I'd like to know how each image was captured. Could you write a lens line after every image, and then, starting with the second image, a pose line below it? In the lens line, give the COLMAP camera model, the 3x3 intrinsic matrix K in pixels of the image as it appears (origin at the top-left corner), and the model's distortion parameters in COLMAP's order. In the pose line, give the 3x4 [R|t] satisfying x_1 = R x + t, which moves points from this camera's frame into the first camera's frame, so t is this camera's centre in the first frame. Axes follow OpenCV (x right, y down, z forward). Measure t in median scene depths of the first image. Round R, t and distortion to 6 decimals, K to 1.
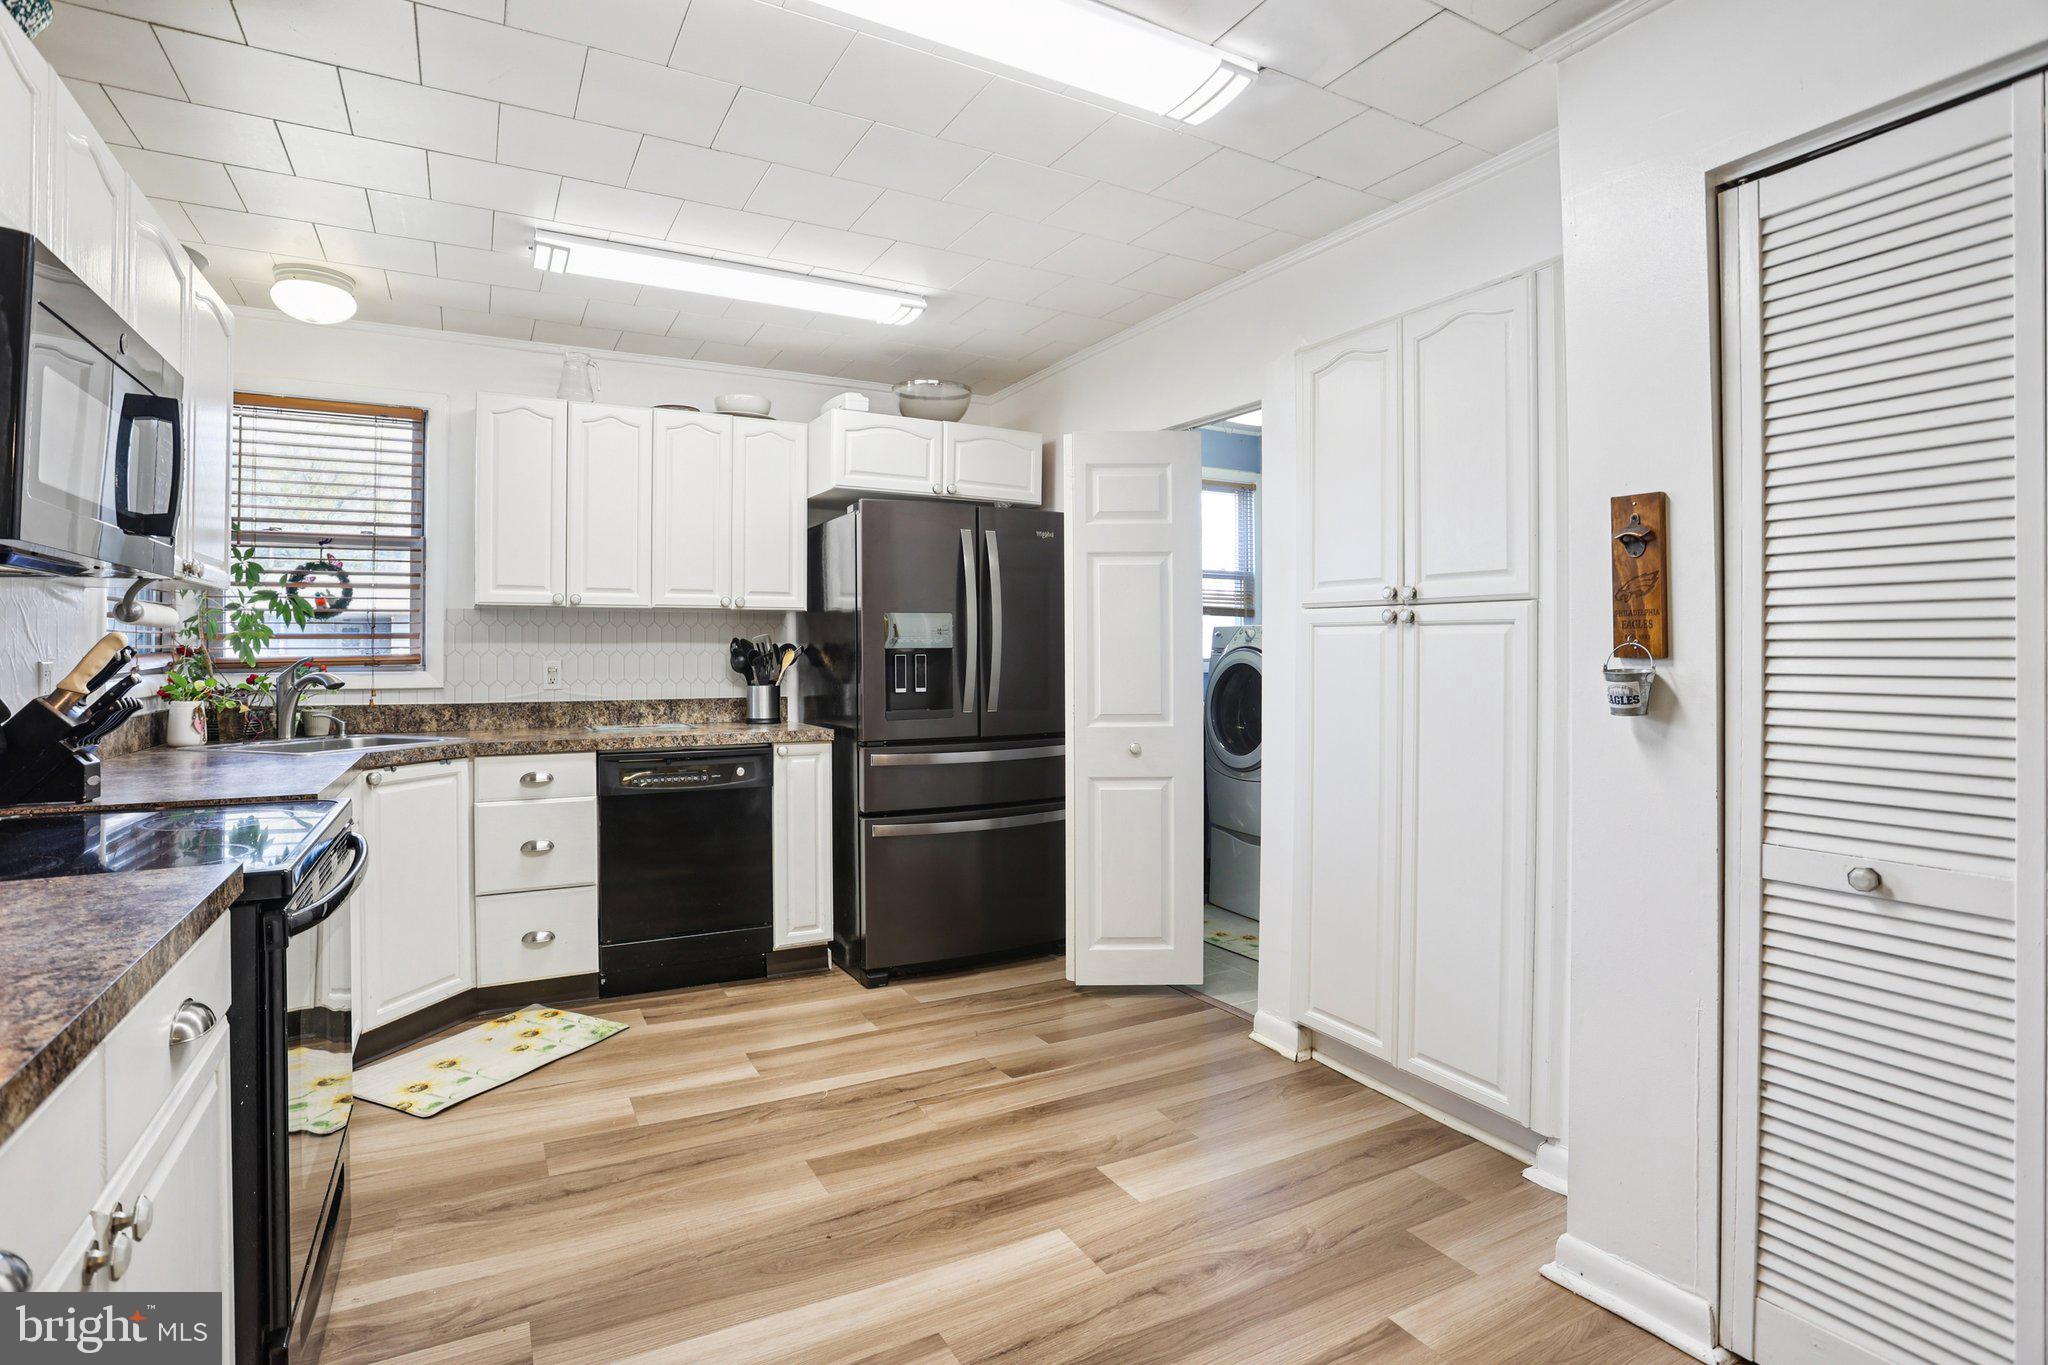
lens RADIAL K [[1009.5, 0, 1001.8], [0, 1009.5, 654.6], [0, 0, 1]] dist [-0.079788, 0.040069]
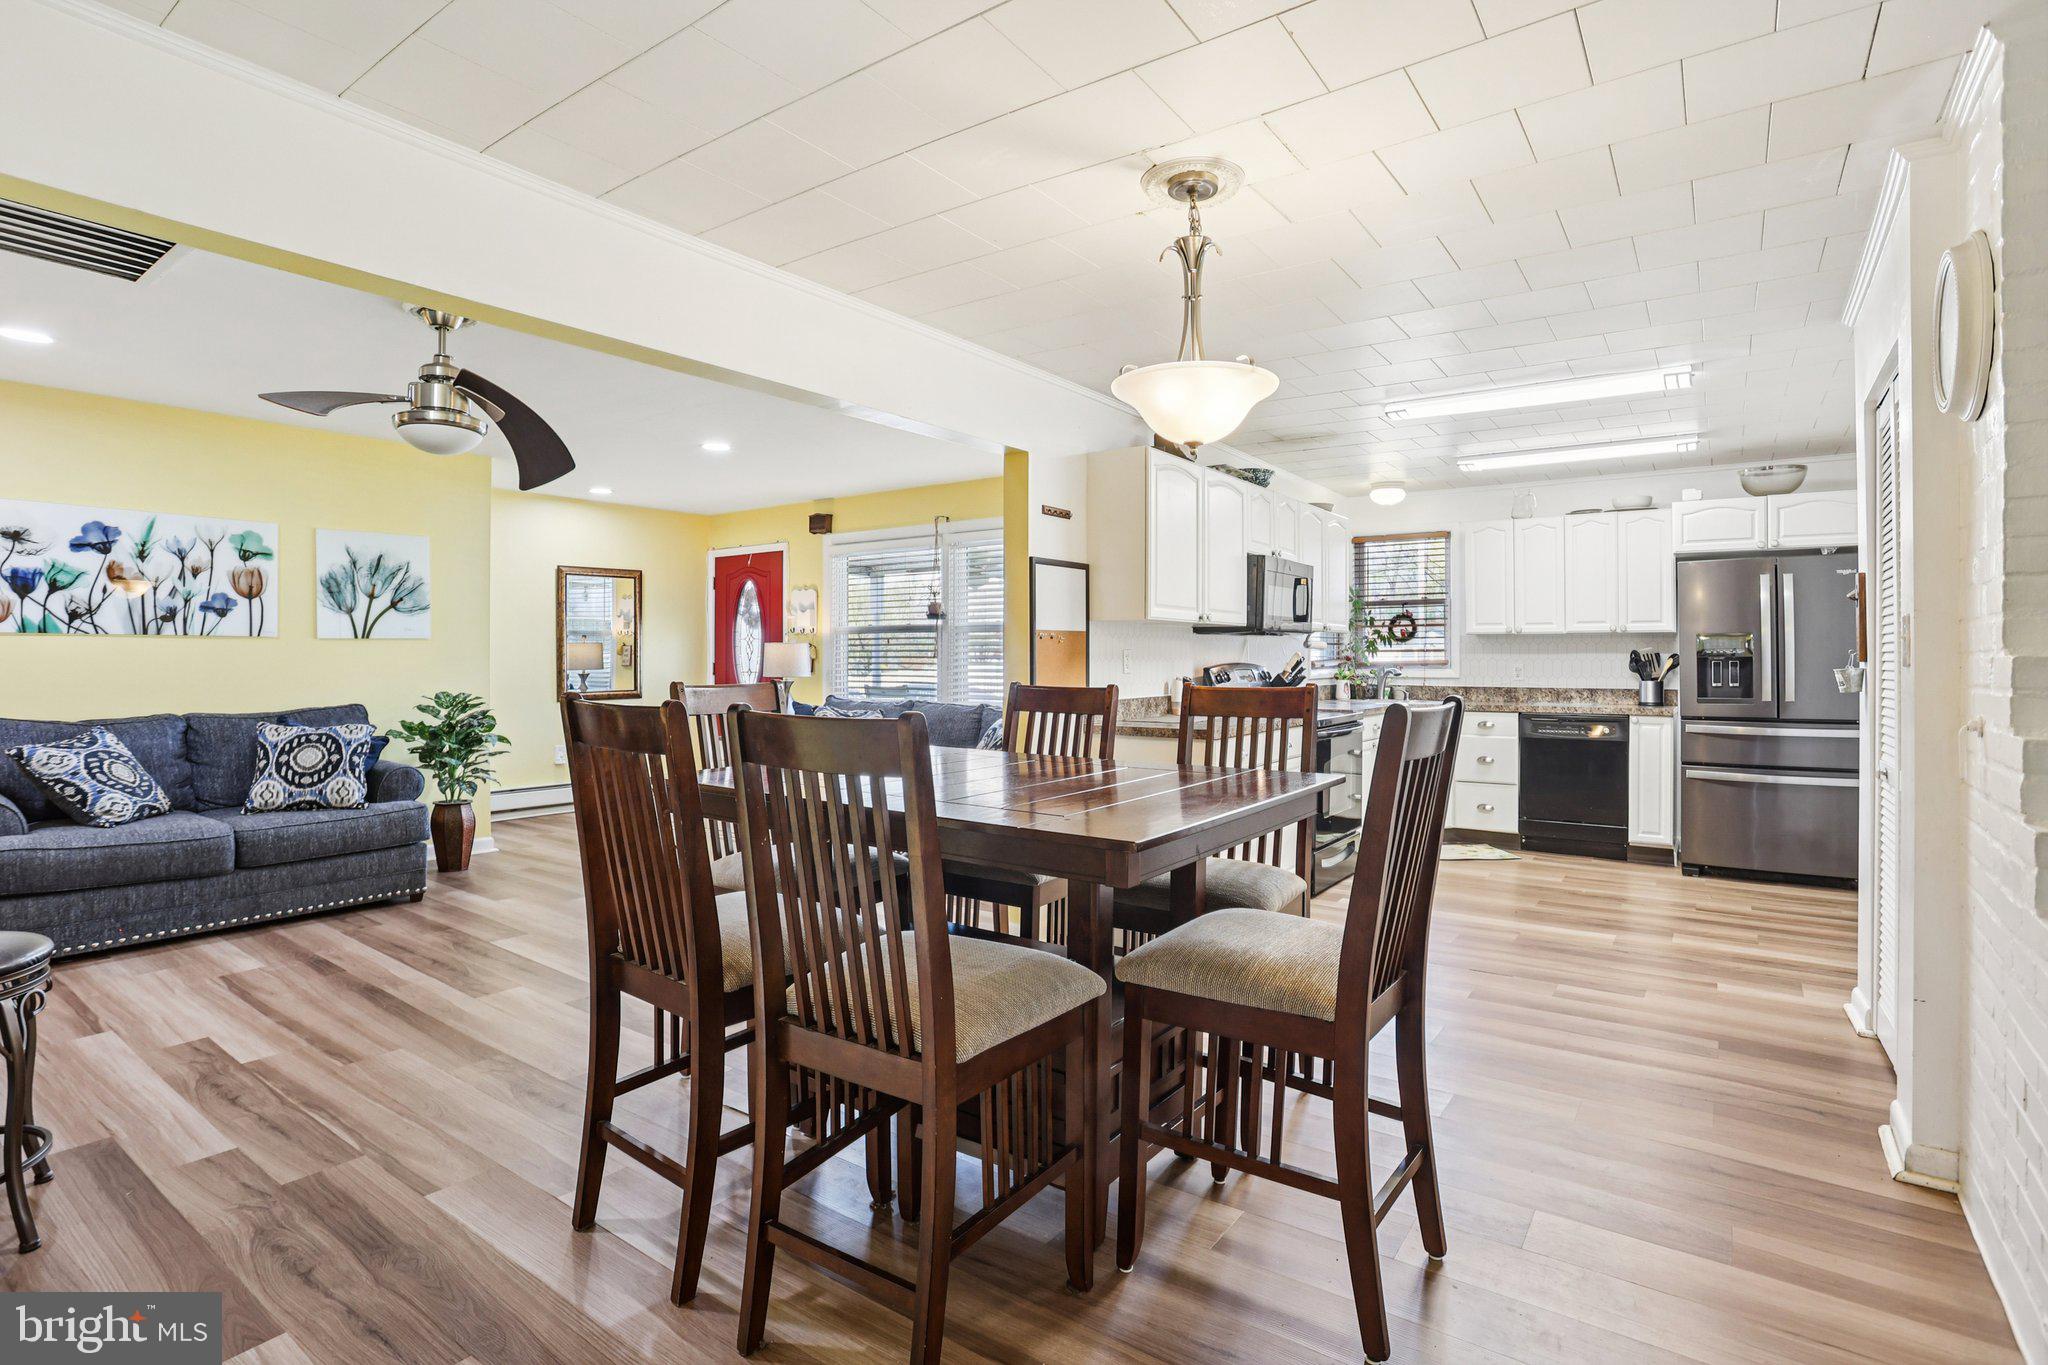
lens RADIAL K [[1009.5, 0, 1001.8], [0, 1009.5, 654.6], [0, 0, 1]] dist [-0.079788, 0.040069]
pose [[0.427111, -0.003303, -0.904193, 0.815809], [-0.004243, 0.999975, -0.005658, 0.003894], [0.904189, 0.006253, 0.427087, -0.629276]]
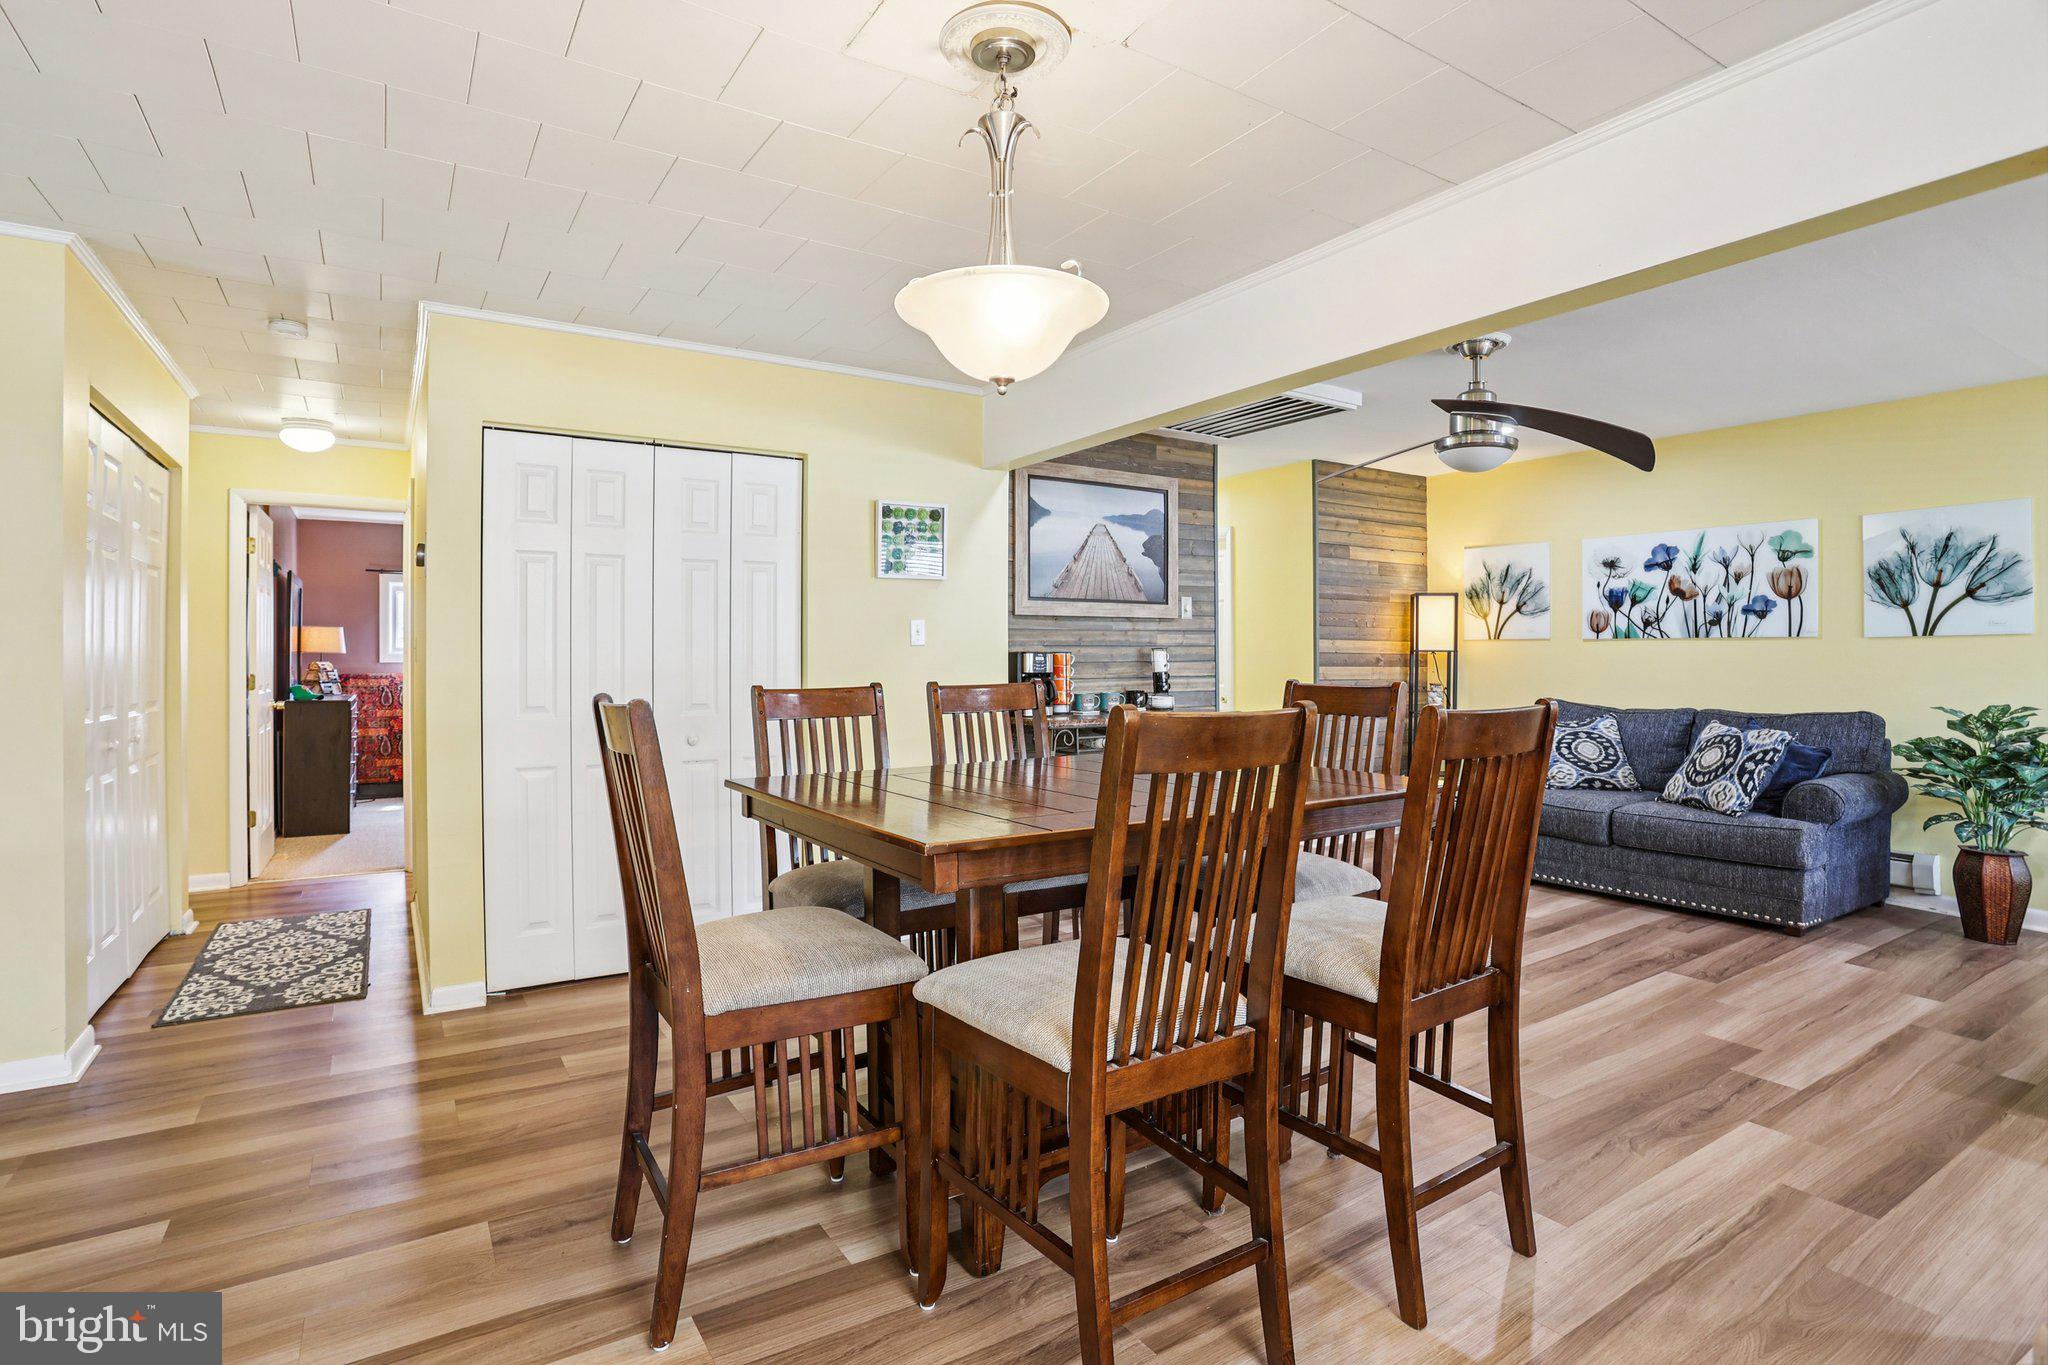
lens RADIAL K [[1017.9, 0, 1006.0], [0, 1017.9, 672.0], [0, 0, 1]] dist [-0.079529, 0.040624]
pose [[-0.997617, -0.002238, -0.068953, 0.277463], [-0.003580, 0.999806, 0.019349, 0.001039], [0.068897, 0.019550, -0.997432, 0.338638]]
